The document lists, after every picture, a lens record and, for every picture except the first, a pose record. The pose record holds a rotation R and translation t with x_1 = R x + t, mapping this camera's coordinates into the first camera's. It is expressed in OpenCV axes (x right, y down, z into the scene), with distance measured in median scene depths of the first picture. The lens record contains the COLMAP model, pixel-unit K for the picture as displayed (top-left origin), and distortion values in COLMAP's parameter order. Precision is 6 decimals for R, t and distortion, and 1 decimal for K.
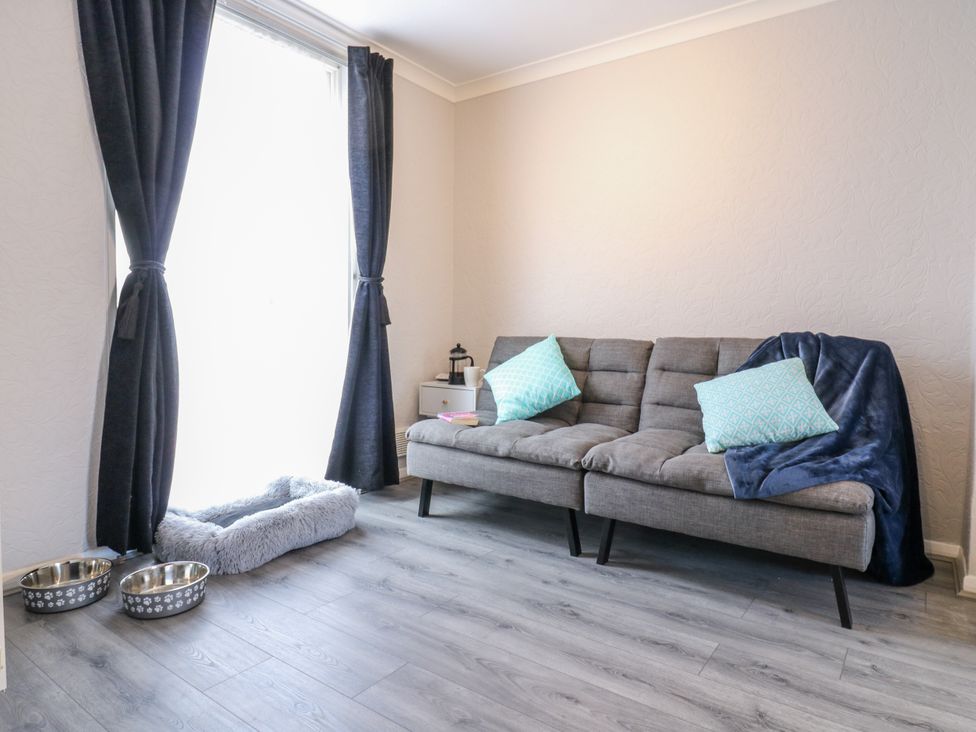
lens RADIAL K [[598.5, 0, 490.8], [0, 598.5, 358.3], [0, 0, 1]] dist [-0.003398, -0.001930]
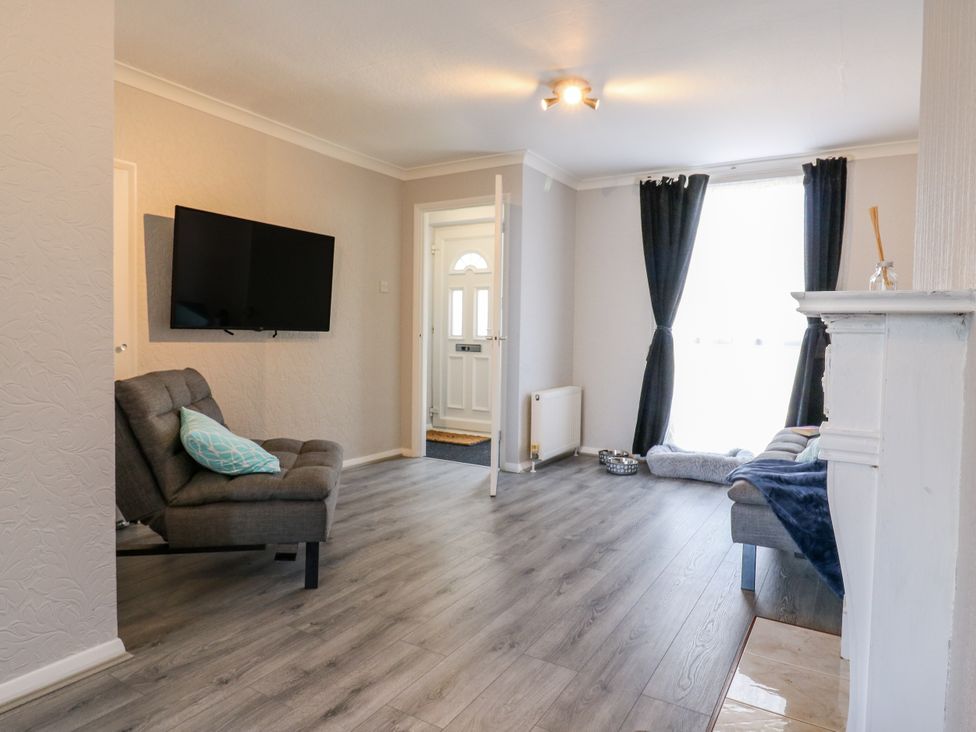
lens RADIAL K [[598.5, 0, 490.8], [0, 598.5, 358.3], [0, 0, 1]] dist [-0.003398, -0.001930]
pose [[0.076618, 0.031281, -0.996570, 1.268376], [-0.070001, 0.997210, 0.025920, -0.049496], [0.994600, 0.067775, 0.078594, 0.183425]]
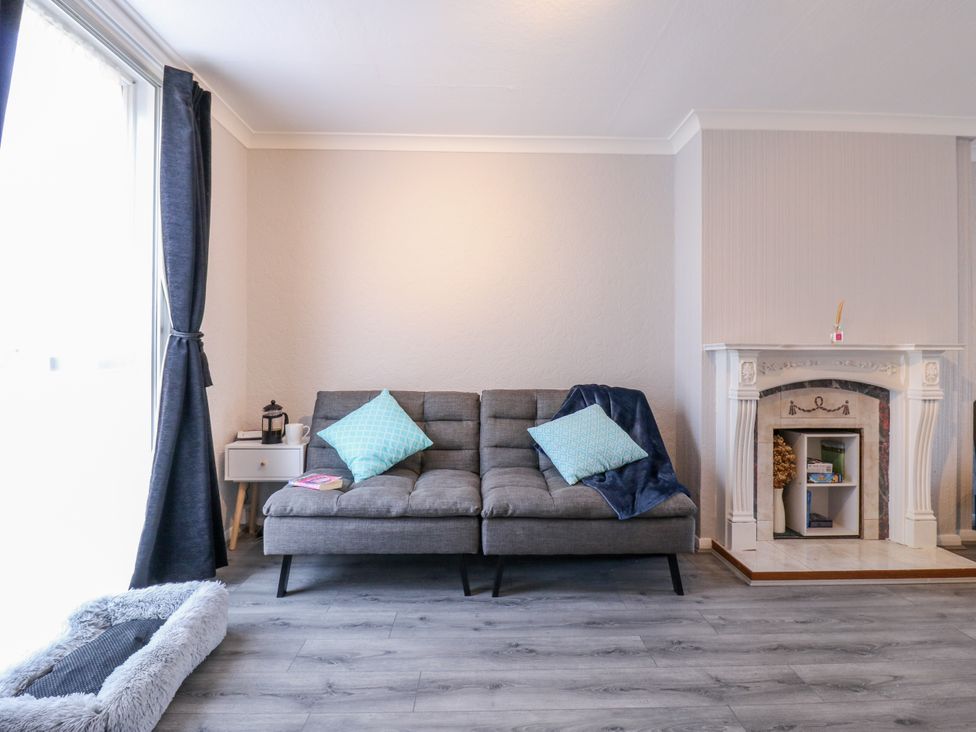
lens RADIAL K [[512.0, 0, 494.1], [0, 512.0, 358.1], [0, 0, 1]] dist [0.000099, -0.012440]
pose [[0.796505, -0.007873, 0.604580, -0.342784], [0.035854, 0.998771, -0.034230, -0.065944], [-0.603568, 0.048941, 0.795808, 0.168944]]
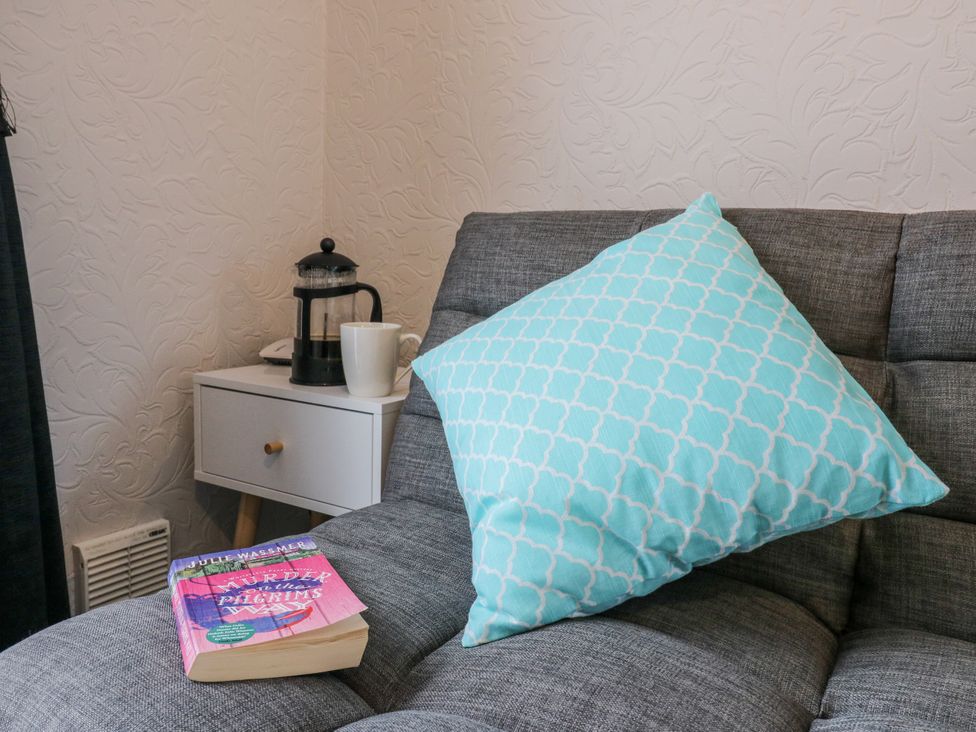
lens RADIAL K [[793.5, 0, 488.0], [0, 793.5, 366.0], [0, 0, 1]] dist [0.001449, -0.000496]
pose [[0.997824, 0.016157, 0.063920, -0.001680], [-0.021414, 0.996367, 0.082429, 0.003373], [-0.062356, -0.083619, 0.994545, 0.795440]]
